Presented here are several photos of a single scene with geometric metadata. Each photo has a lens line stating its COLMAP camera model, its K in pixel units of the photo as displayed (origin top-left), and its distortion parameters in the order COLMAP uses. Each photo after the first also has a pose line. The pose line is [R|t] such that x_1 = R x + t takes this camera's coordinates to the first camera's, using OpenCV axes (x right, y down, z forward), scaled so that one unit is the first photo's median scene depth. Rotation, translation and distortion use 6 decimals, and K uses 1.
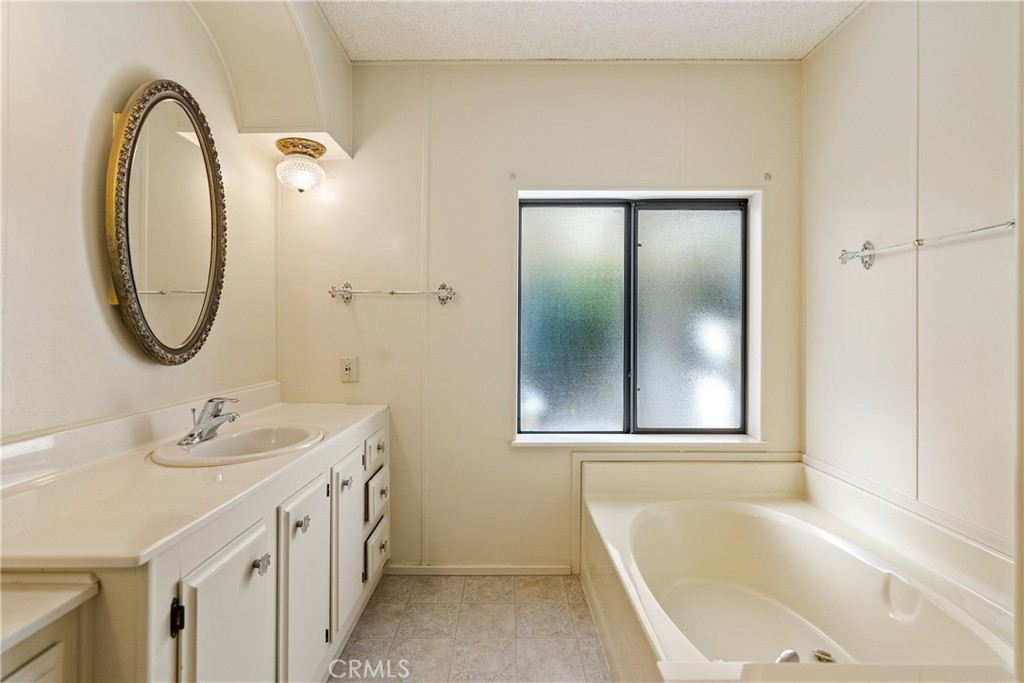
lens RADIAL K [[471.5, 0, 512.0], [0, 471.5, 341.5], [0, 0, 1]] dist [-0.001081, 0.000617]
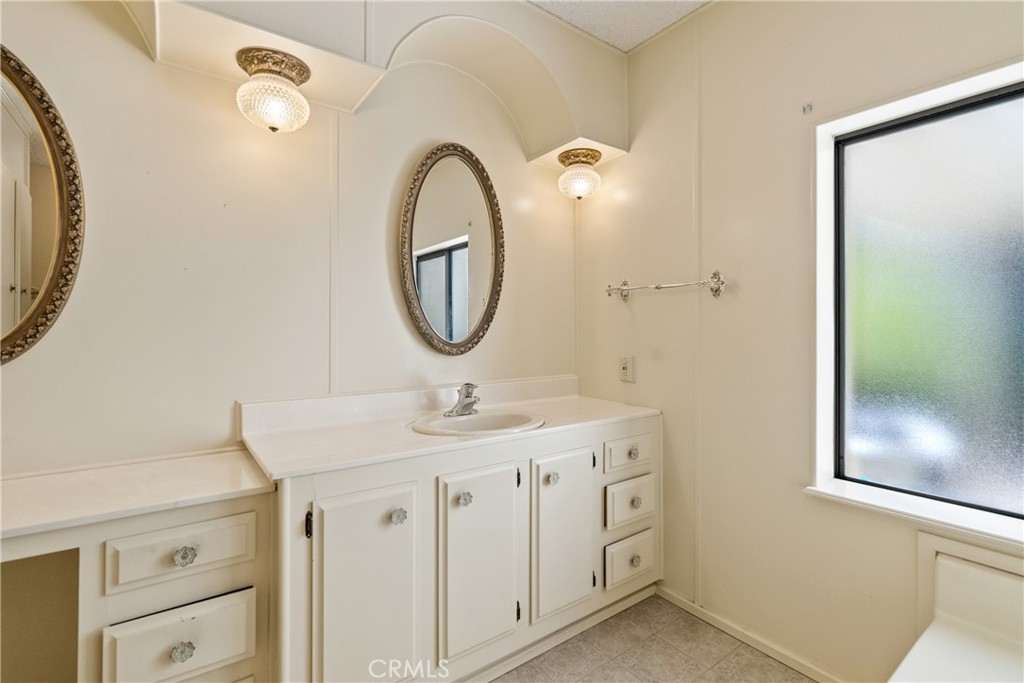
lens RADIAL K [[478.4, 0, 519.2], [0, 478.4, 337.9], [0, 0, 1]] dist [-0.003379, -0.000163]
pose [[0.593514, 0.012628, -0.804725, 0.360738], [-0.015355, 0.999873, 0.004366, -0.006334], [0.804677, 0.009765, 0.593632, 0.262973]]
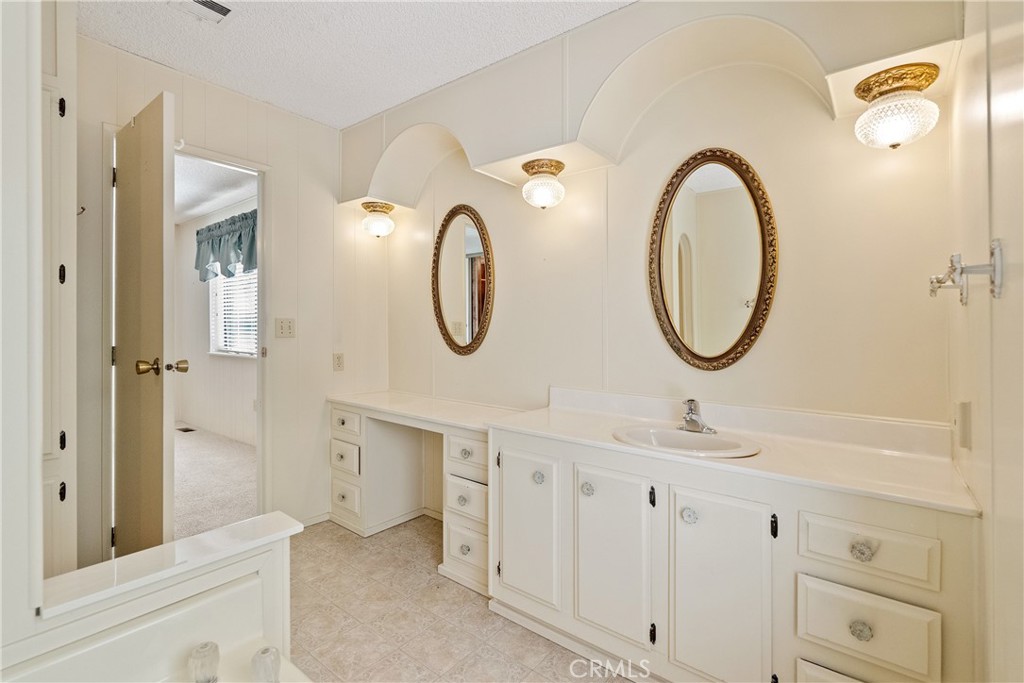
lens RADIAL K [[471.5, 0, 512.0], [0, 471.5, 341.5], [0, 0, 1]] dist [-0.001081, 0.000617]
pose [[-0.624632, 0.016836, -0.780738, 0.464679], [-0.026501, 0.998735, 0.042739, -0.052039], [0.780470, 0.047387, -0.623395, 1.046586]]
